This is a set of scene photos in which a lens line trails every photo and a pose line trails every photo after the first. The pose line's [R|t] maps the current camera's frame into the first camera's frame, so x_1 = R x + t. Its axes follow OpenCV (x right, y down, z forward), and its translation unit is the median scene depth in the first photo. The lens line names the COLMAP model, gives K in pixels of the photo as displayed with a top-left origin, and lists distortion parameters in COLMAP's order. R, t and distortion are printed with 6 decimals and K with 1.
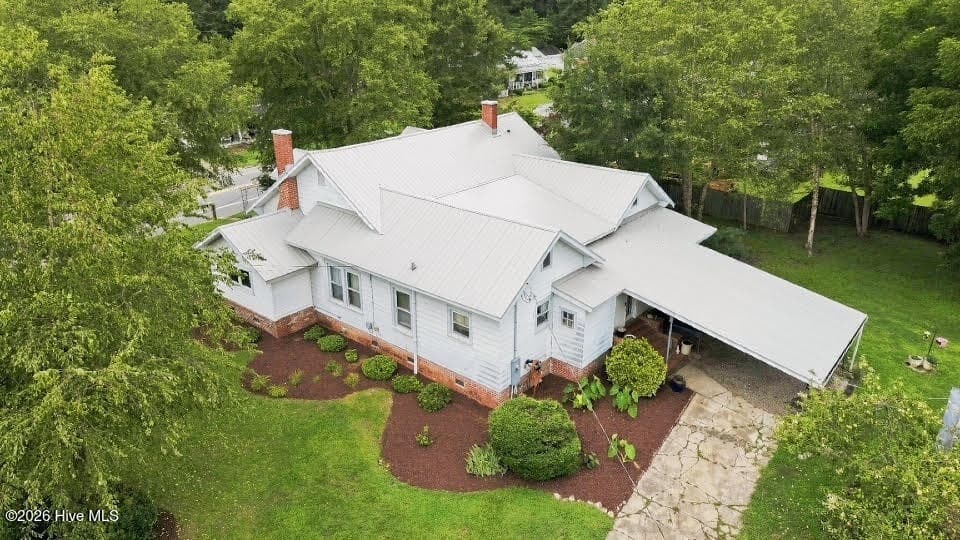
lens RADIAL K [[662.3, 0, 480.0], [0, 662.3, 270.0], [0, 0, 1]] dist [-0.000514, -0.000118]
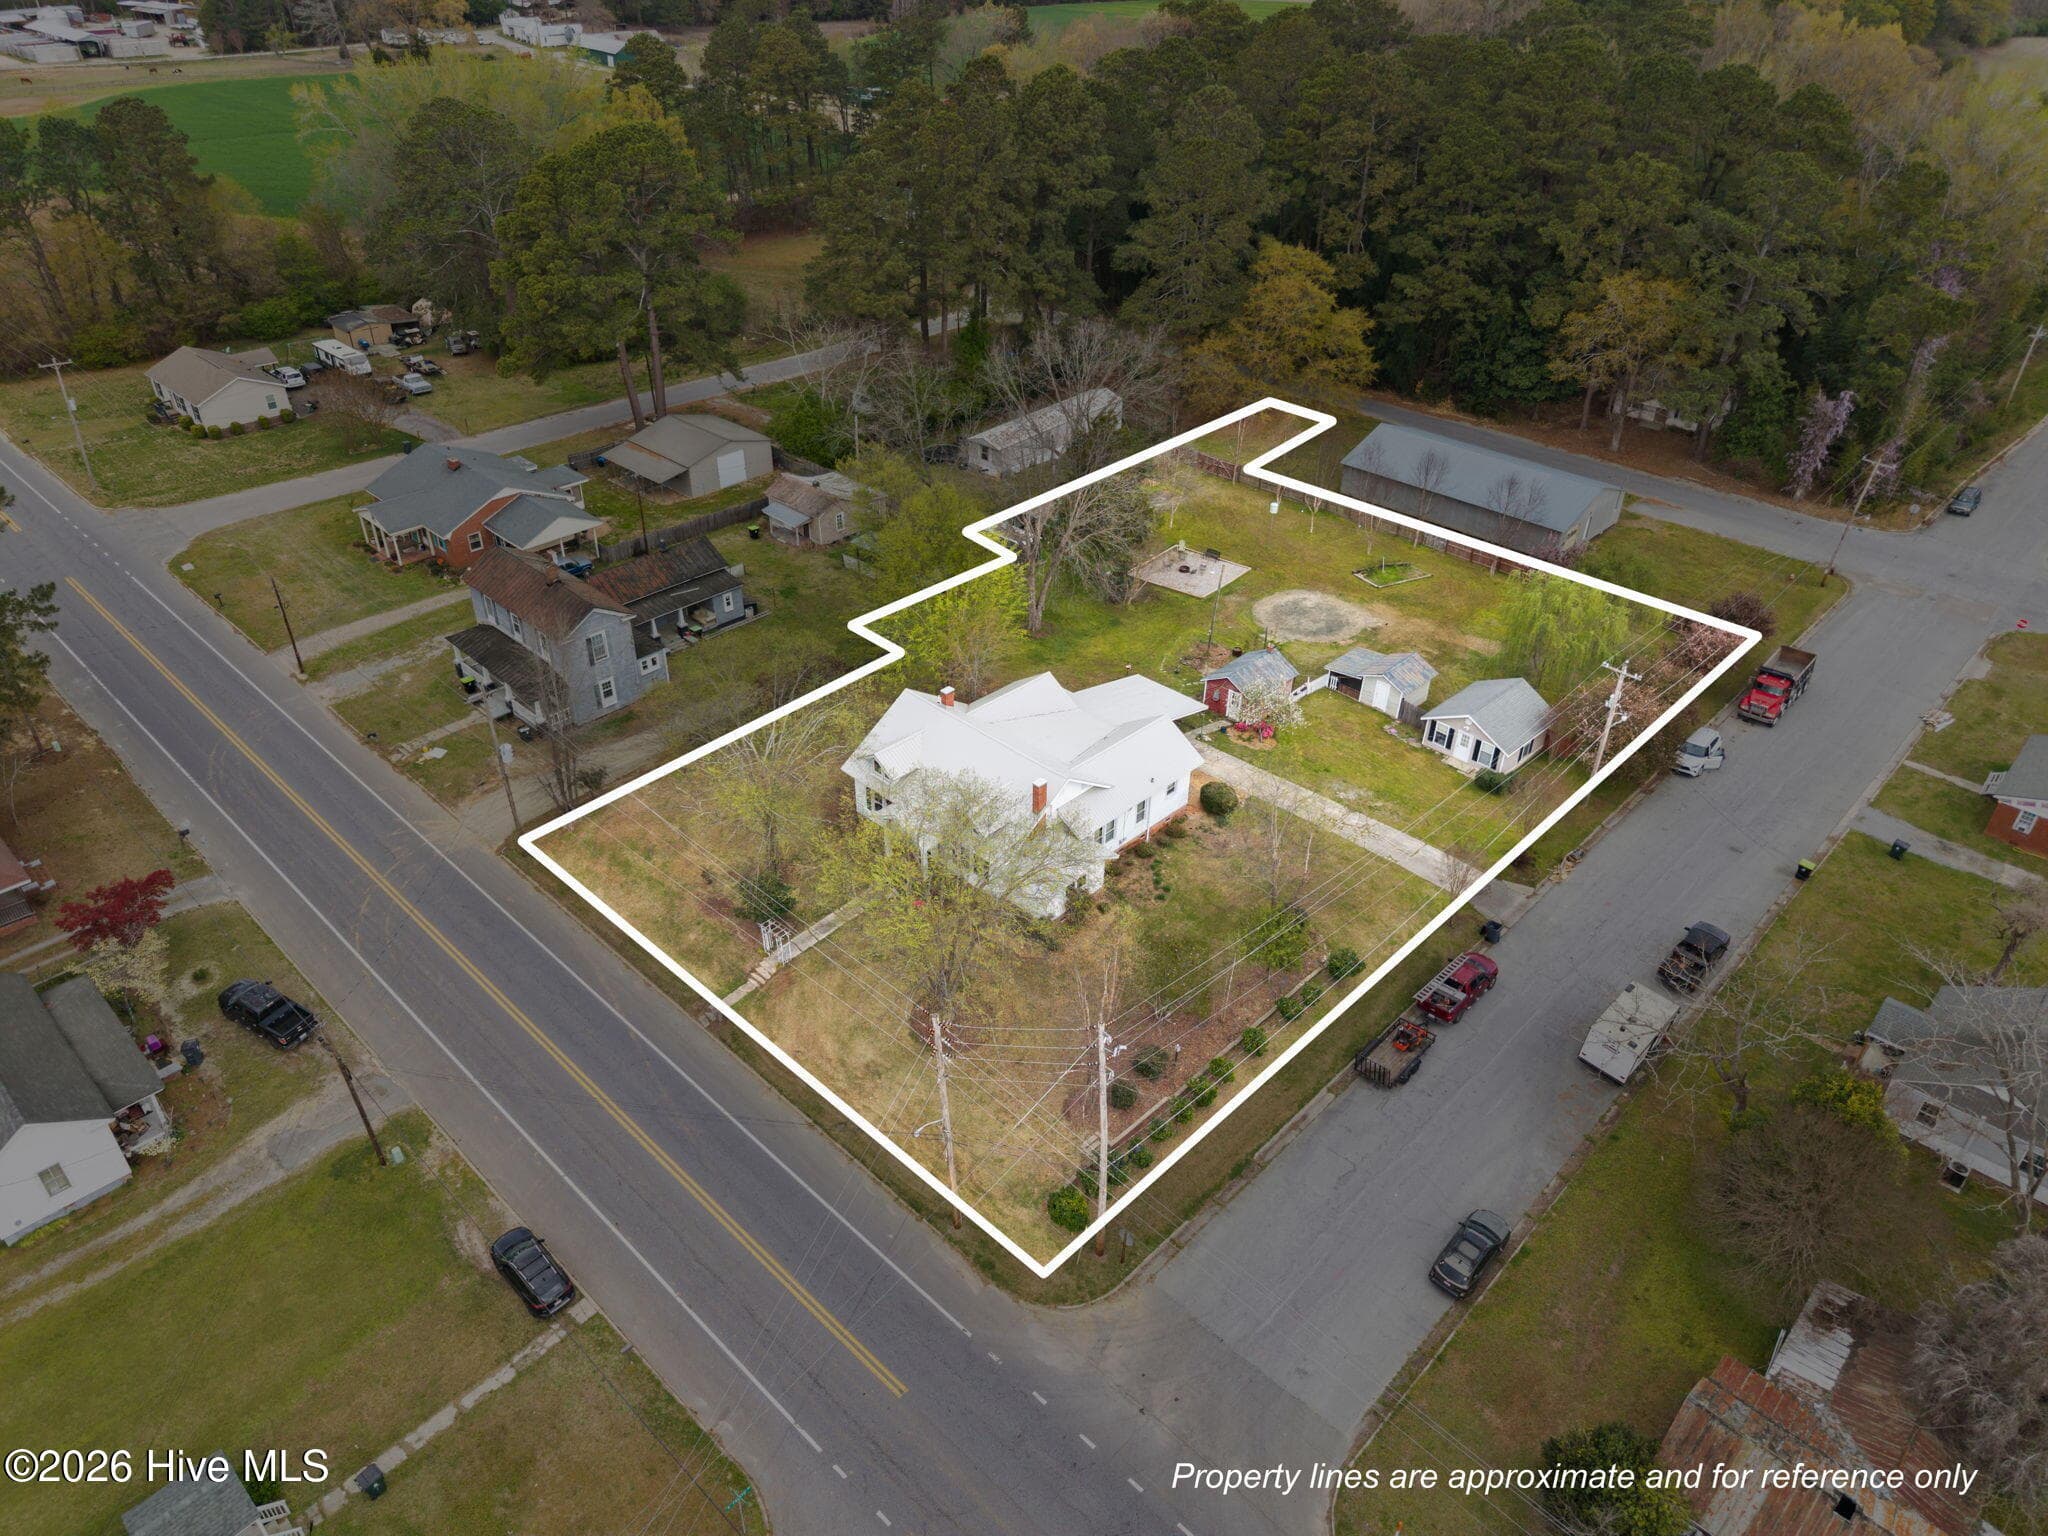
lens RADIAL K [[1386.4, 0, 1024.0], [0, 1386.4, 768.0], [0, 0, 1]] dist [0.029339, -0.028884]
pose [[0.067966, -0.550515, 0.832054, -2.712312], [0.354896, 0.792775, 0.495537, -1.689646], [-0.932432, 0.261613, 0.249257, 0.370162]]
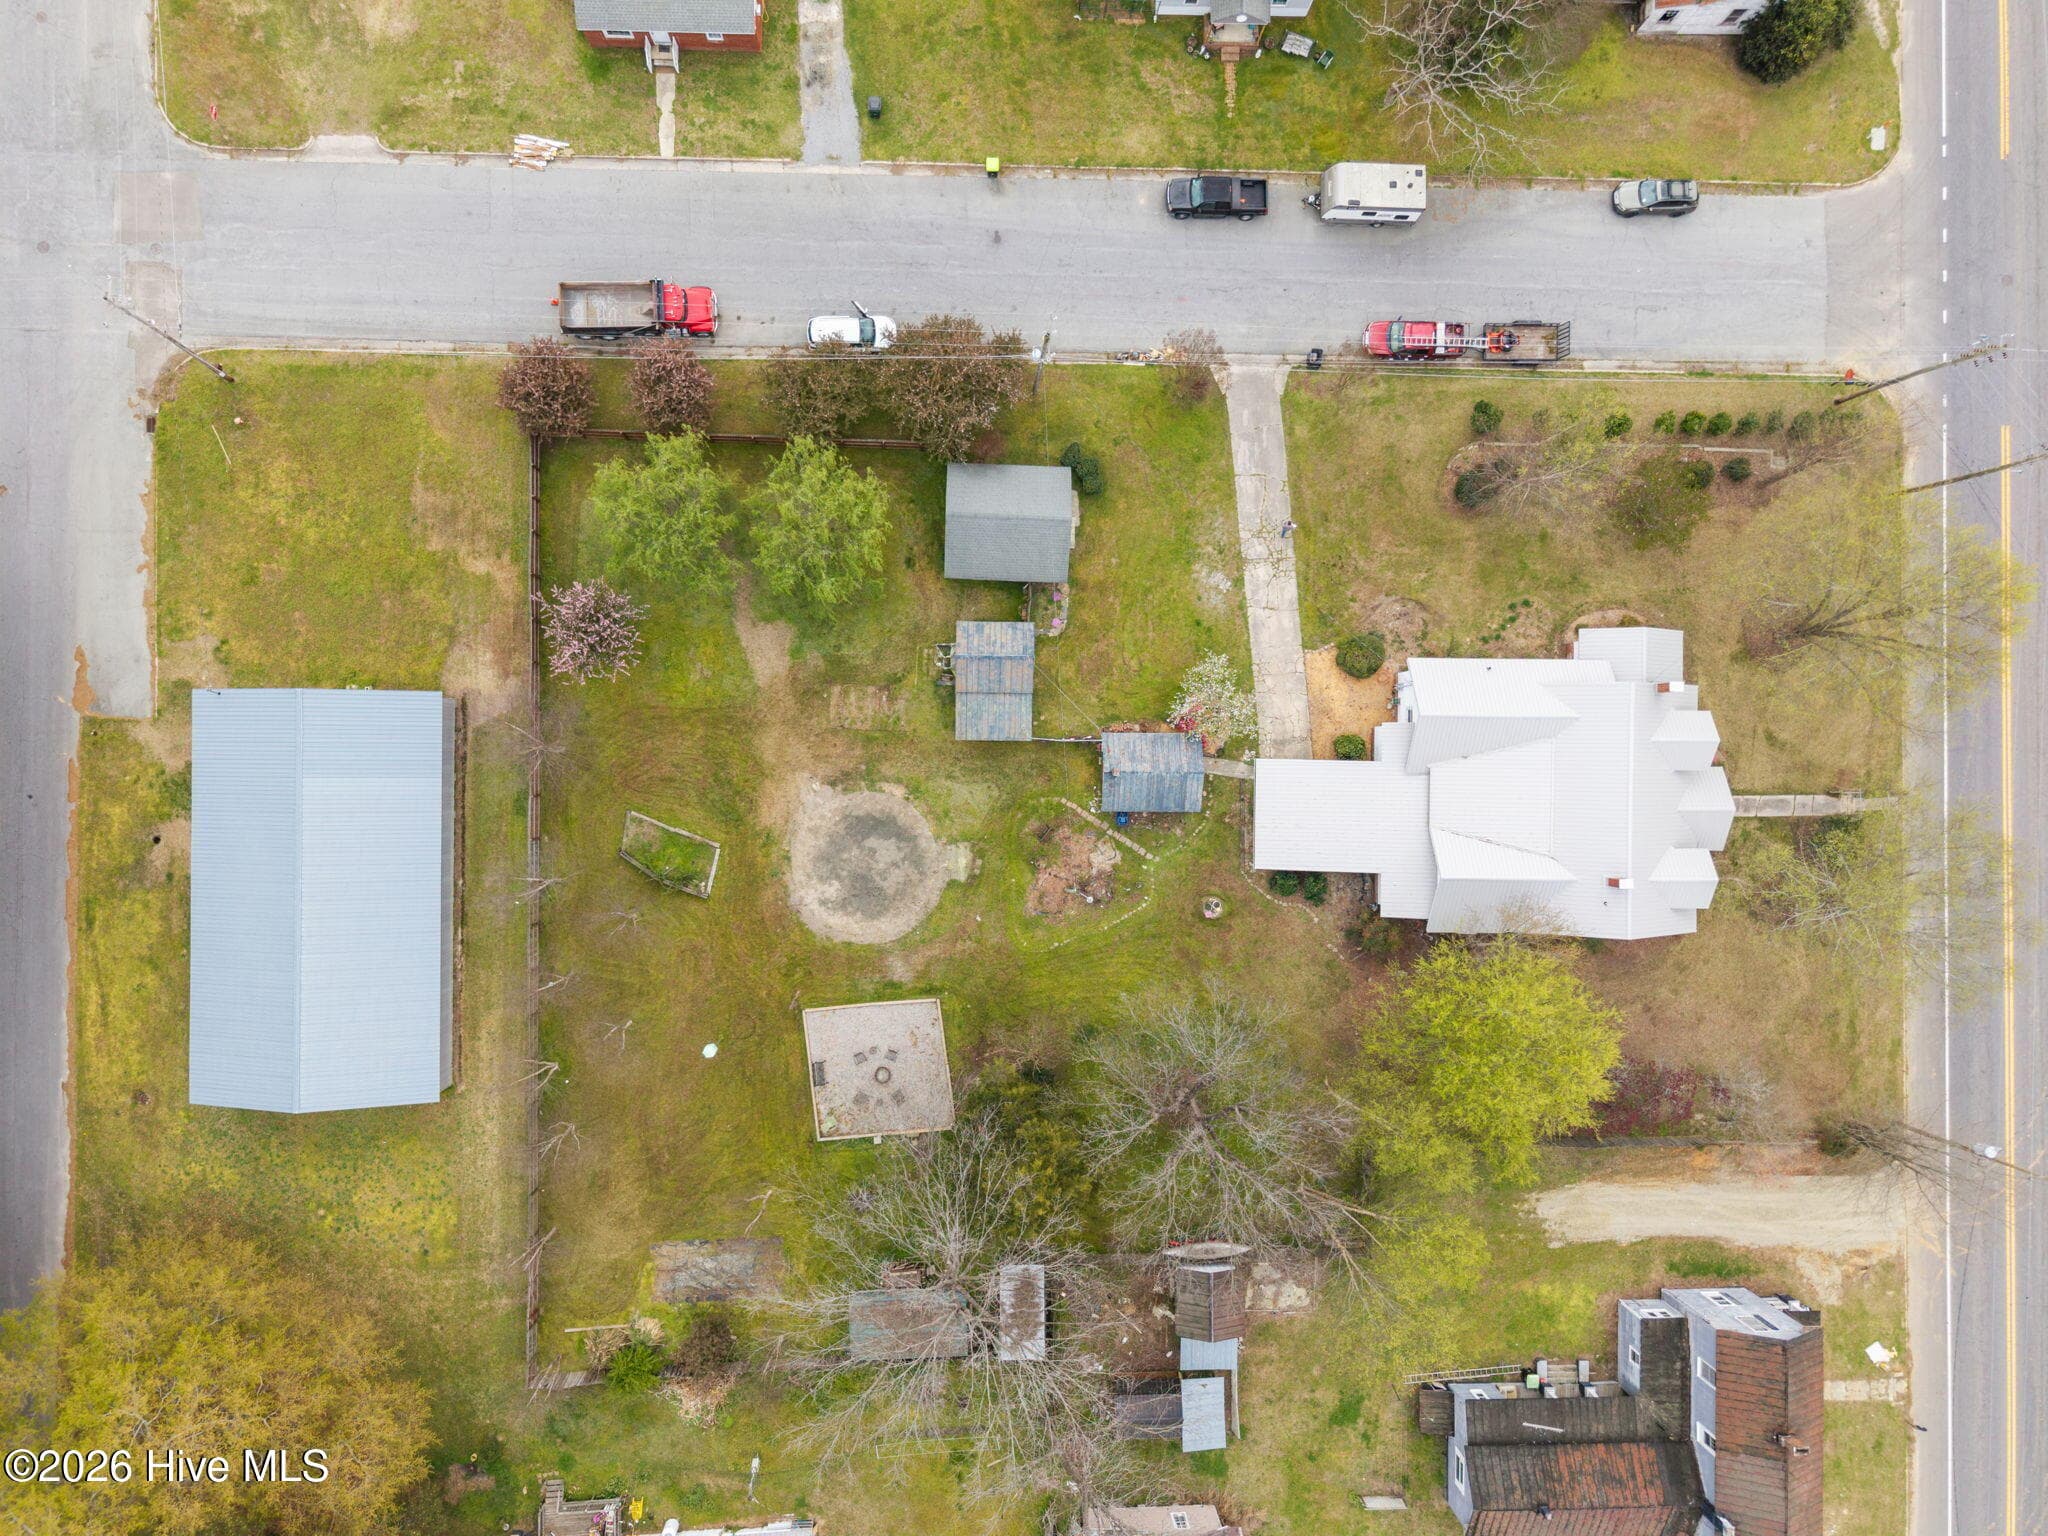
lens RADIAL K [[1386.4, 0, 1024.0], [0, 1386.4, 768.0], [0, 0, 1]] dist [0.029339, -0.028884]
pose [[-0.769495, 0.637597, -0.036711, 0.914108], [-0.277483, -0.282005, 0.918410, -2.499128], [0.575222, 0.716899, 0.393924, -0.686280]]
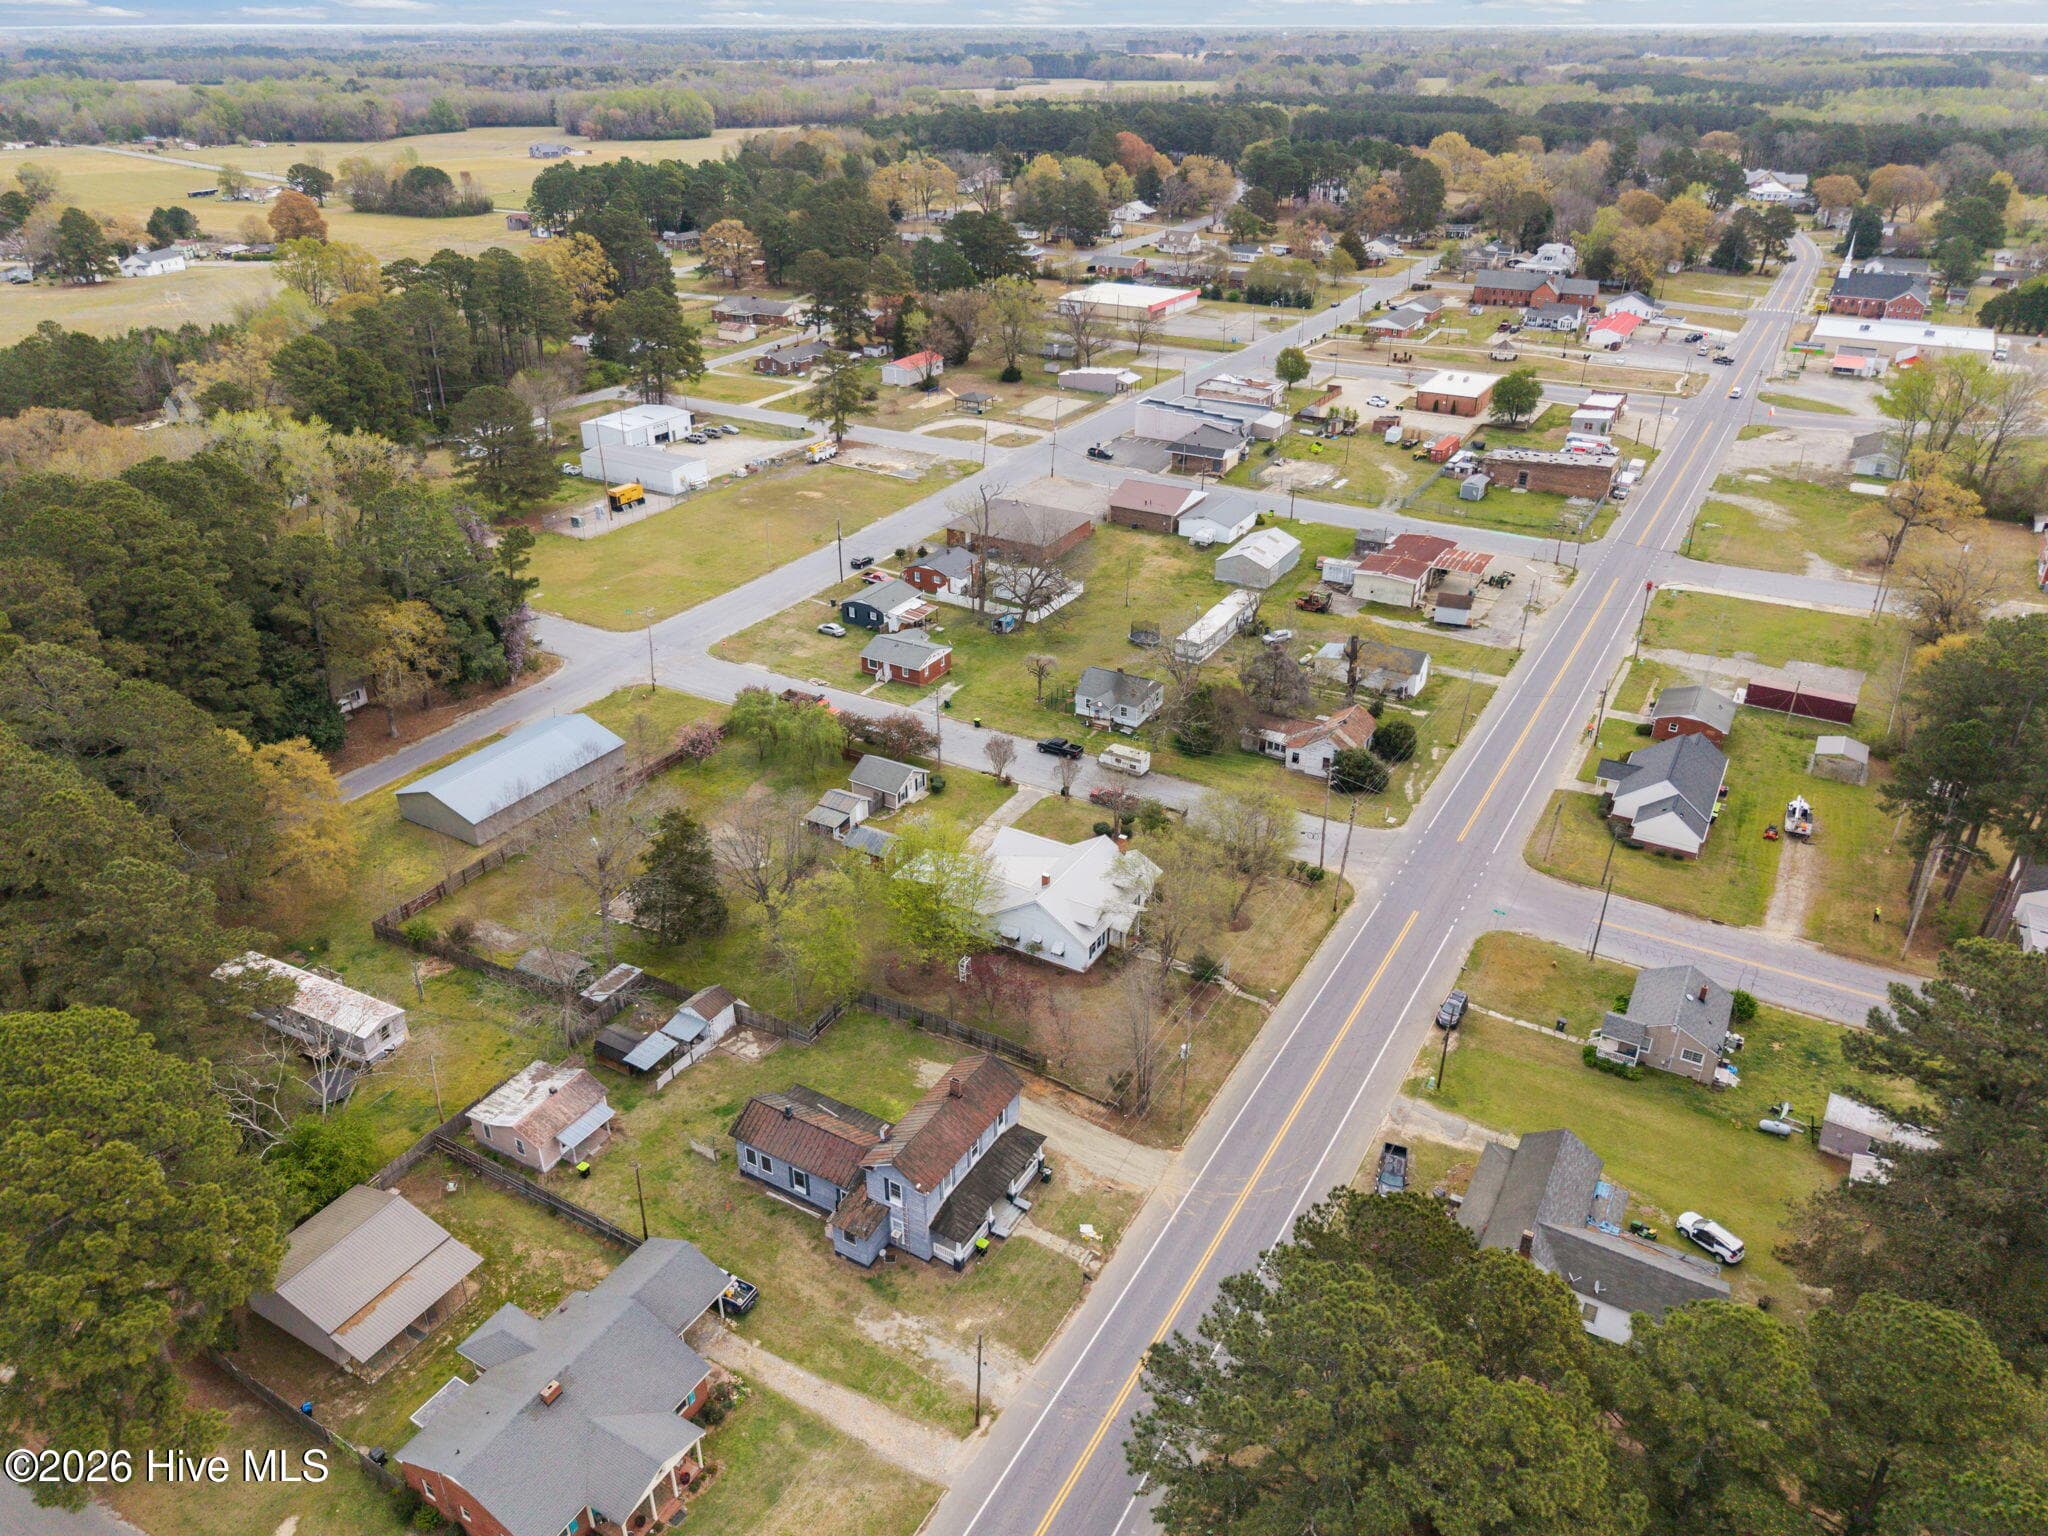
lens RADIAL K [[1386.4, 0, 1024.0], [0, 1386.4, 768.0], [0, 0, 1]] dist [0.029339, -0.028884]
pose [[-0.985643, 0.080248, -0.148555, 0.808892], [-0.061169, 0.650360, 0.757159, -4.307336], [0.157375, 0.755376, -0.636114, 4.124151]]
